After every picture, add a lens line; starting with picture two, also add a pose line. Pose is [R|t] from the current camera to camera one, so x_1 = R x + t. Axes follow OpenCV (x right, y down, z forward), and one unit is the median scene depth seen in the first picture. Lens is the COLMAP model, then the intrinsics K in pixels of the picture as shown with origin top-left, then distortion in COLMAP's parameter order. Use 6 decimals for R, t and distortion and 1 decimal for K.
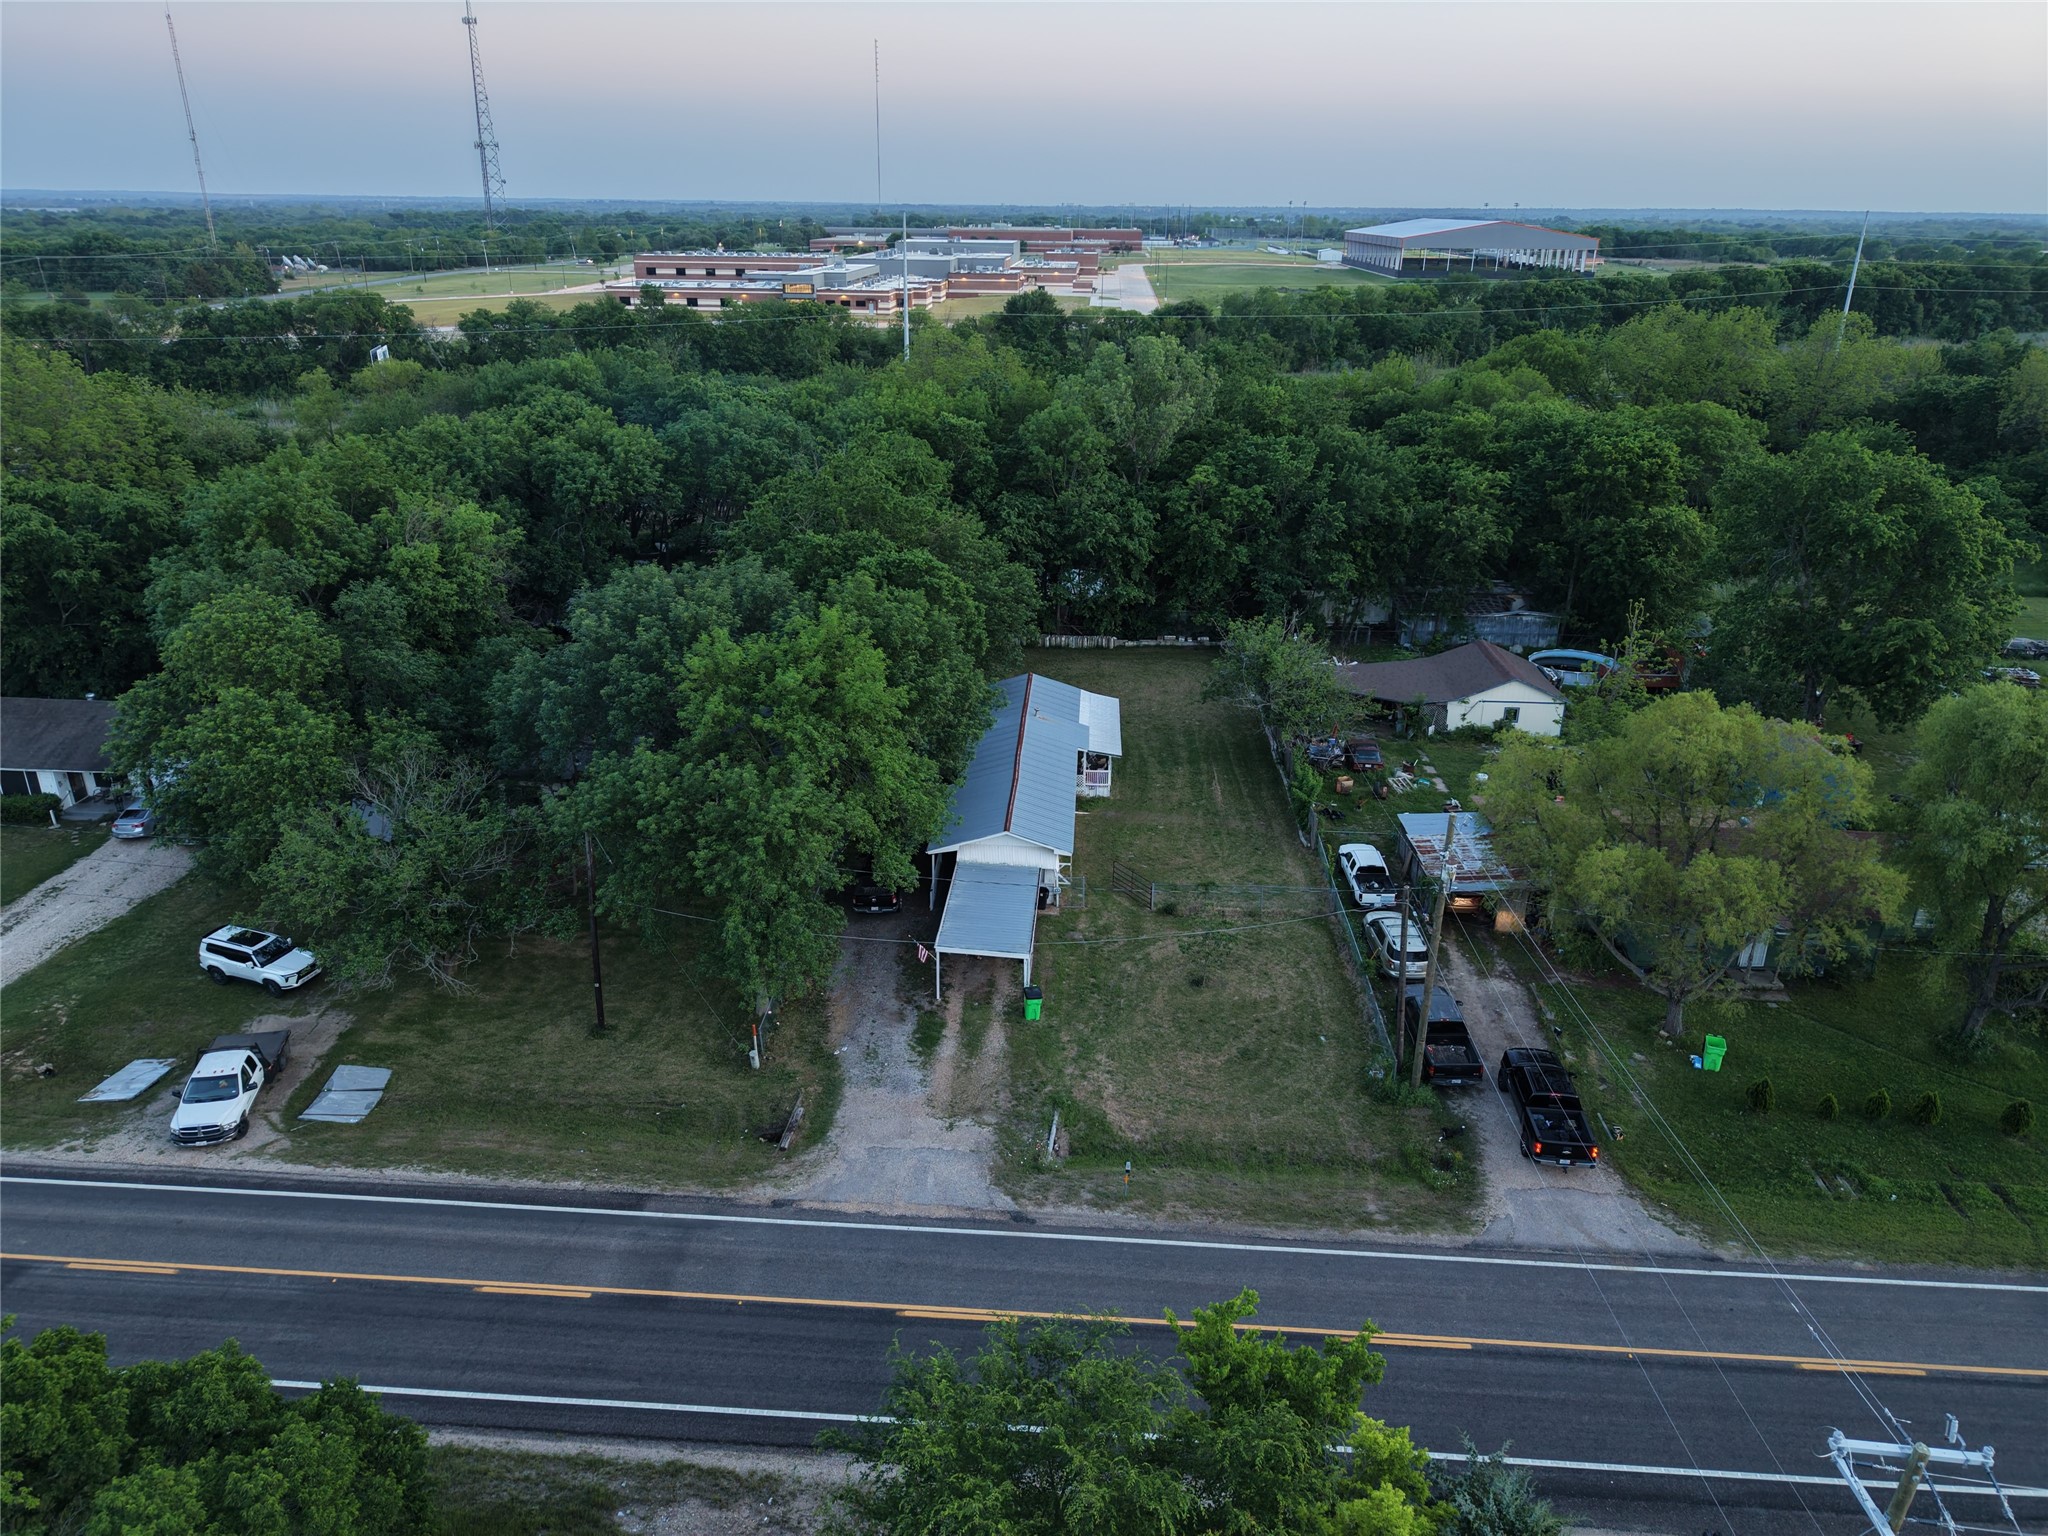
lens RADIAL K [[1375.2, 0, 1011.4], [0, 1375.2, 772.4], [0, 0, 1]] dist [0.021394, -0.008532]
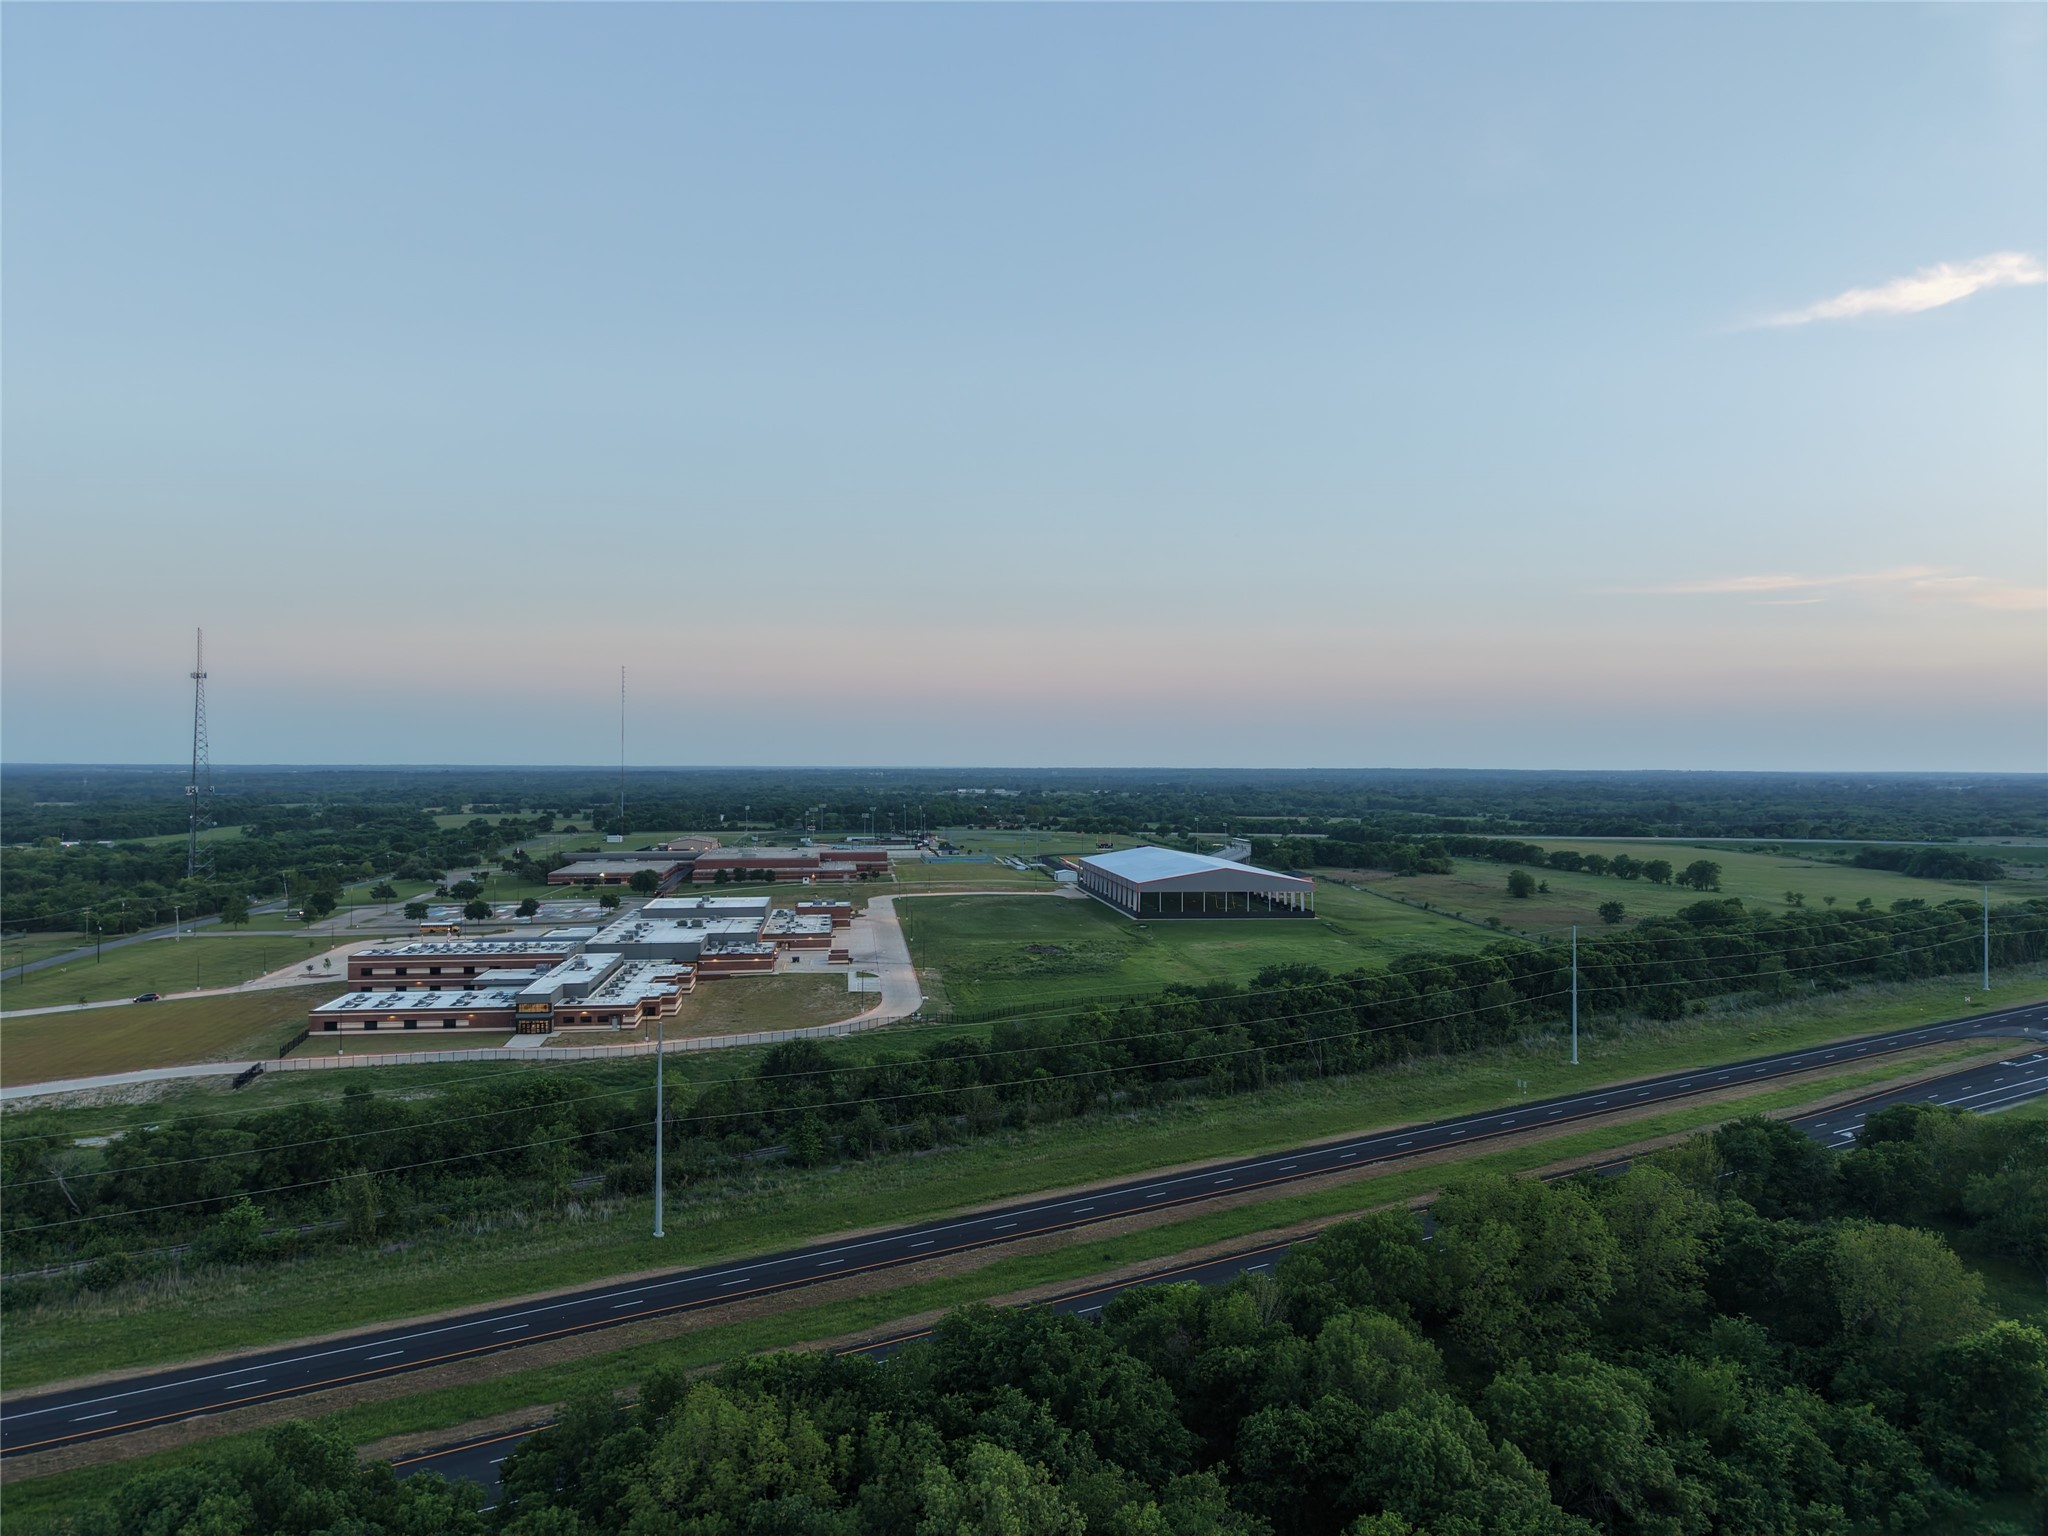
lens RADIAL K [[1375.2, 0, 1011.4], [0, 1375.2, 772.4], [0, 0, 1]] dist [0.021394, -0.008532]
pose [[0.982168, -0.013014, 0.187553, -0.060311], [0.080918, 0.929733, -0.359234, -0.761916], [-0.169699, 0.368005, 0.914207, 0.217088]]
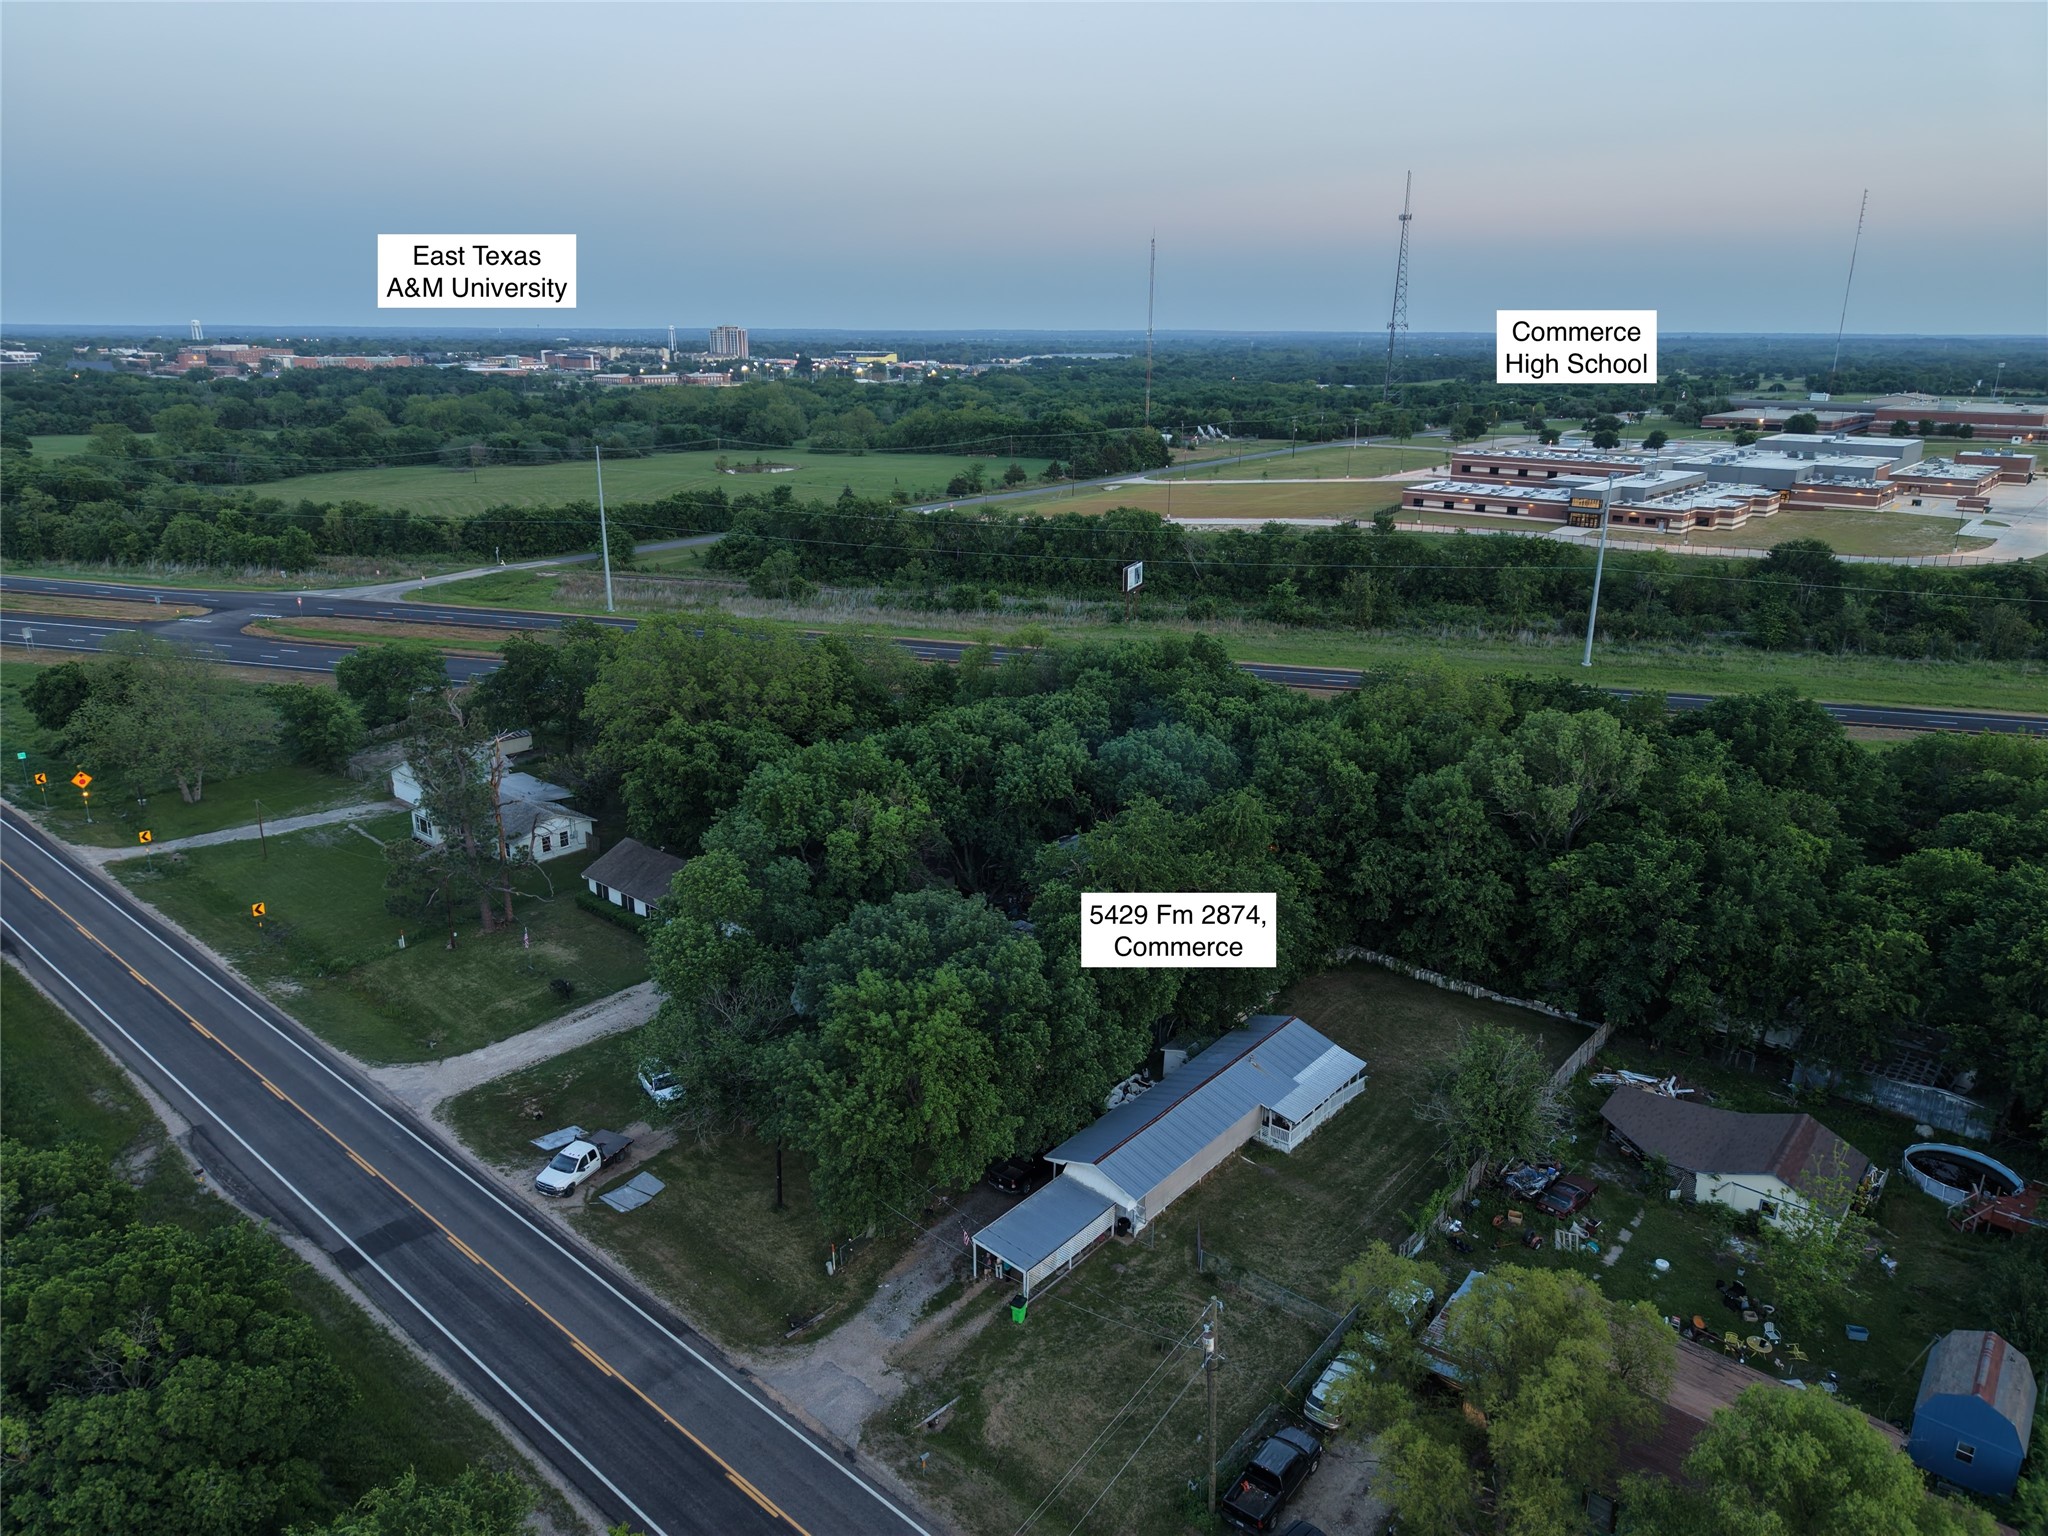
lens RADIAL K [[1374.2, 0, 1000.7], [0, 1374.2, 763.1], [0, 0, 1]] dist [0.044271, -0.062795]
pose [[0.794491, 0.175144, -0.581471, 0.683099], [-0.225339, 0.974173, -0.014461, -0.315677], [0.563921, 0.142517, 0.813439, -0.140709]]
